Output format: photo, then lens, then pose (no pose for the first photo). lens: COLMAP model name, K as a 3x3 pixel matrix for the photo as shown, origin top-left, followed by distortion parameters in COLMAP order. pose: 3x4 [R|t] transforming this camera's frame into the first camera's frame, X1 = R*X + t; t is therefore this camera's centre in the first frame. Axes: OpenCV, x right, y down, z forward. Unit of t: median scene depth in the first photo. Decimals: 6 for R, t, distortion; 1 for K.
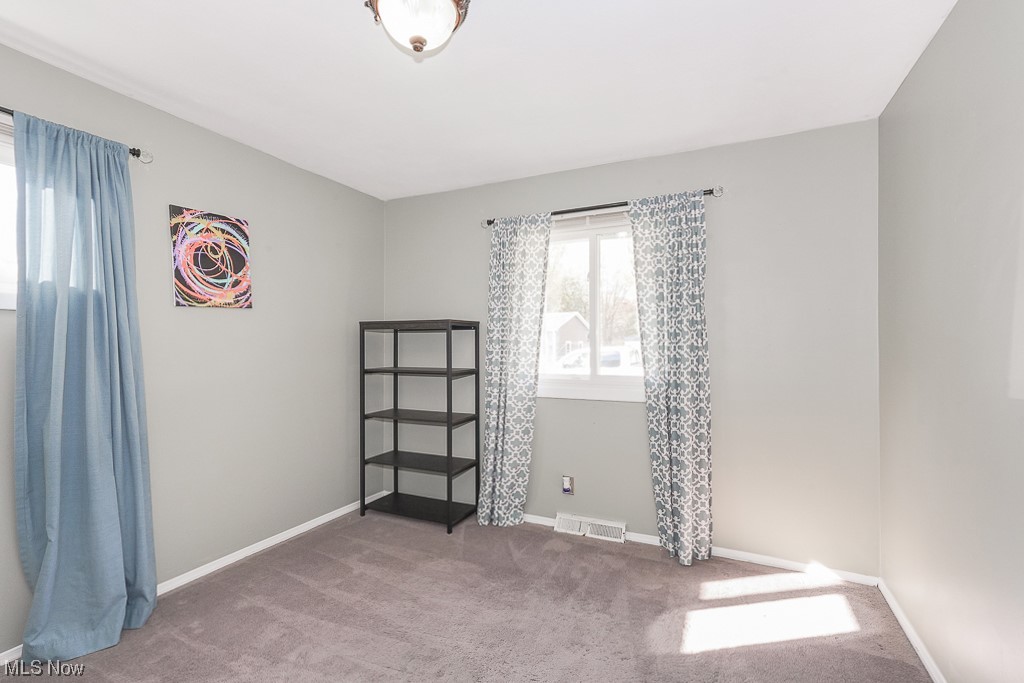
lens RADIAL K [[479.7, 0, 512.0], [0, 479.7, 341.5], [0, 0, 1]] dist [0.021488, 0.000459]
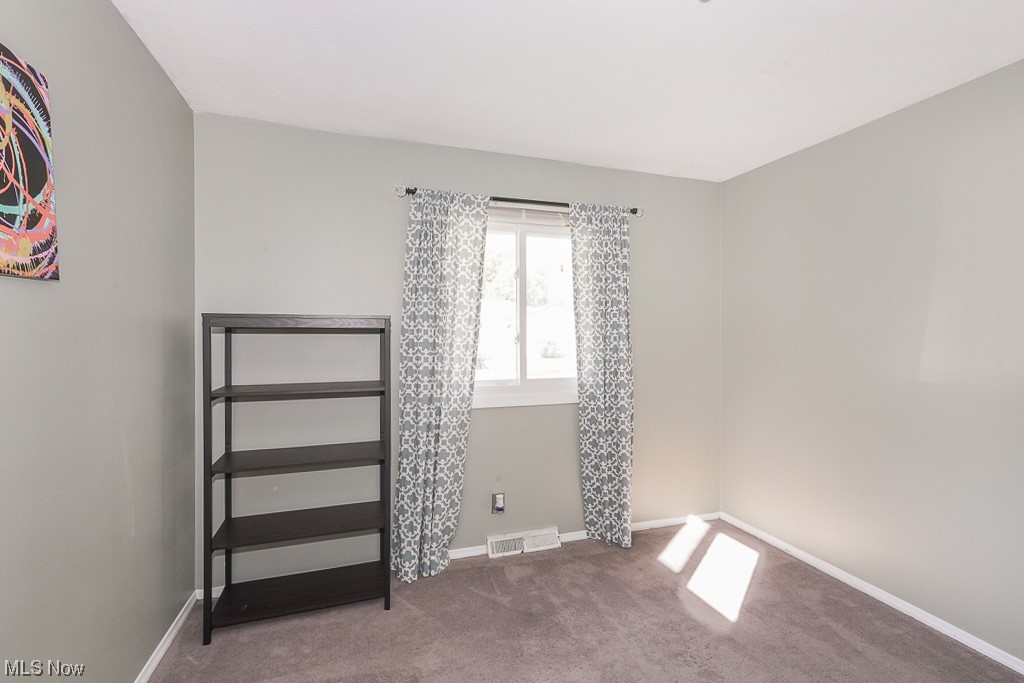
lens RADIAL K [[479.7, 0, 512.0], [0, 479.7, 341.5], [0, 0, 1]] dist [0.021488, 0.000459]
pose [[0.707818, -0.007859, 0.706351, -0.547619], [-0.003830, 0.999881, 0.014963, -0.020406], [-0.706384, -0.013297, 0.707704, 0.377998]]
